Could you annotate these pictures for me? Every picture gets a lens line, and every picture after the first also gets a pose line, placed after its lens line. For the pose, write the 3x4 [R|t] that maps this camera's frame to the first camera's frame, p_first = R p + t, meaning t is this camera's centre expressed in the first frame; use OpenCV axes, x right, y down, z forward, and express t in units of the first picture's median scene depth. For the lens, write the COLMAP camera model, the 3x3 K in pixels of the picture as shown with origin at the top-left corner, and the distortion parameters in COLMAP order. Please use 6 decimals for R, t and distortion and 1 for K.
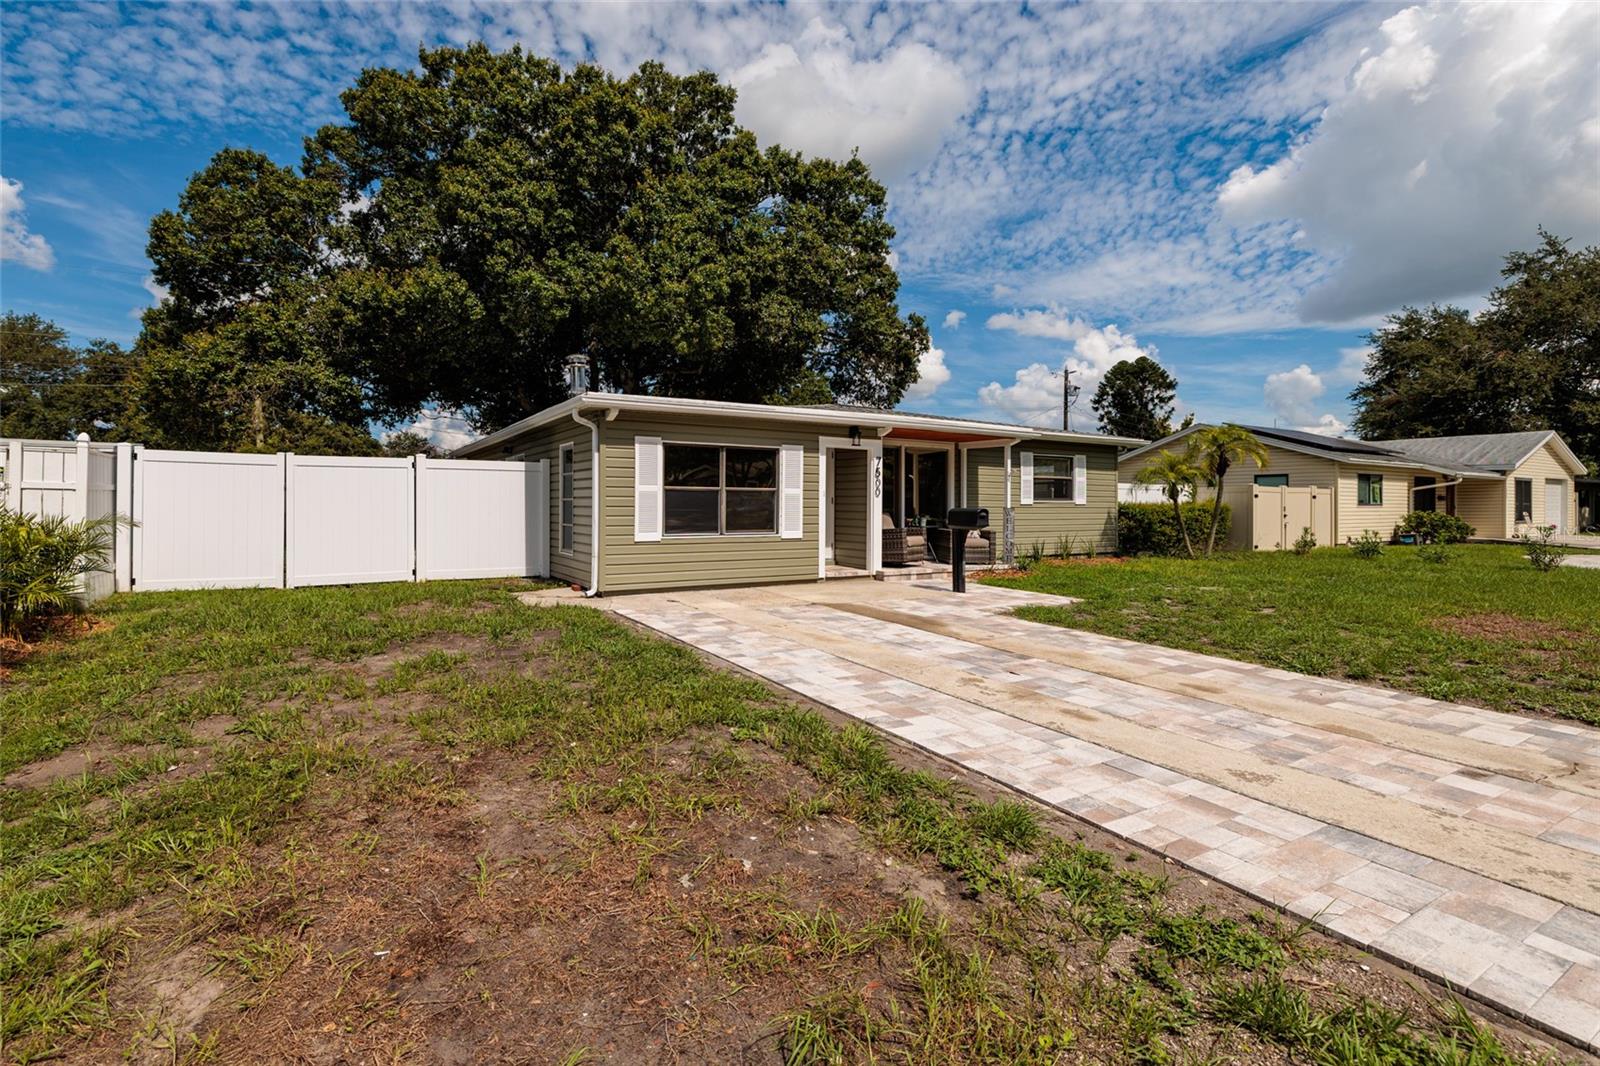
lens RADIAL K [[718.9, 0, 751.7], [0, 718.9, 504.9], [0, 0, 1]] dist [0.002956, 0.000256]
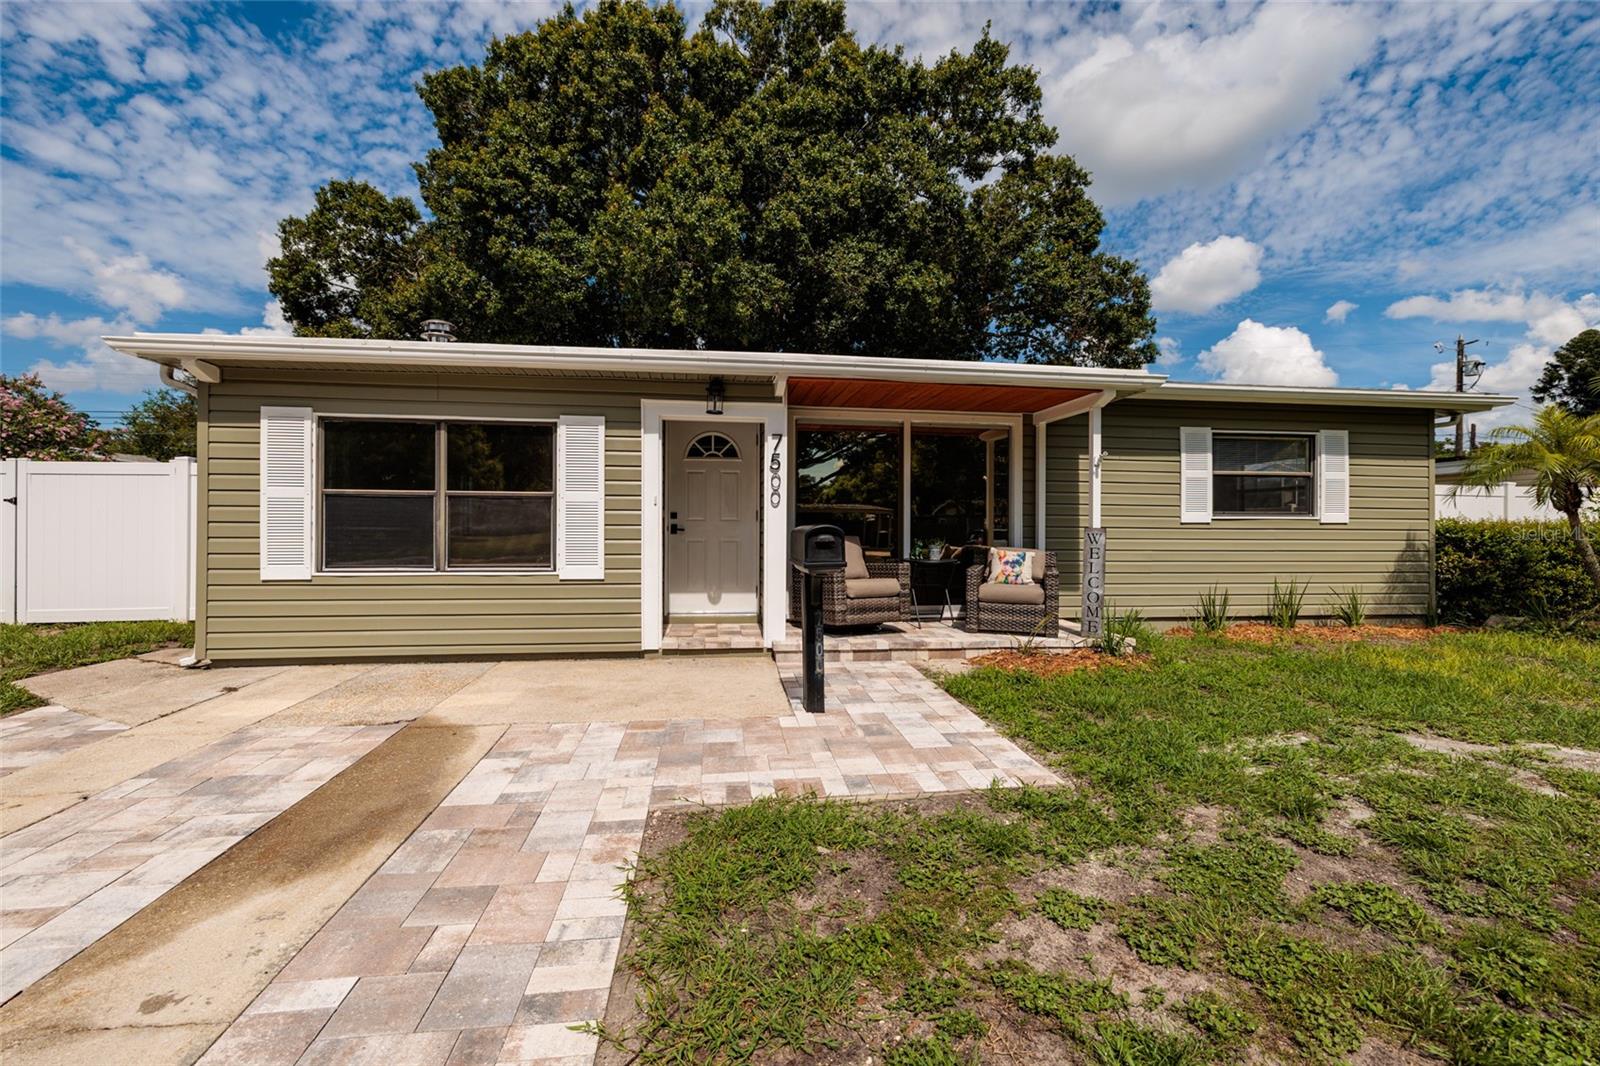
lens RADIAL K [[673.7, 0, 800.8], [0, 673.7, 527.5], [0, 0, 1]] dist [0.001829, 0.000261]
pose [[0.921774, 0.000759, -0.387726, 0.327335], [-0.001591, 0.999997, -0.001823, 0.004686], [0.387724, 0.002297, 0.921773, 0.441323]]
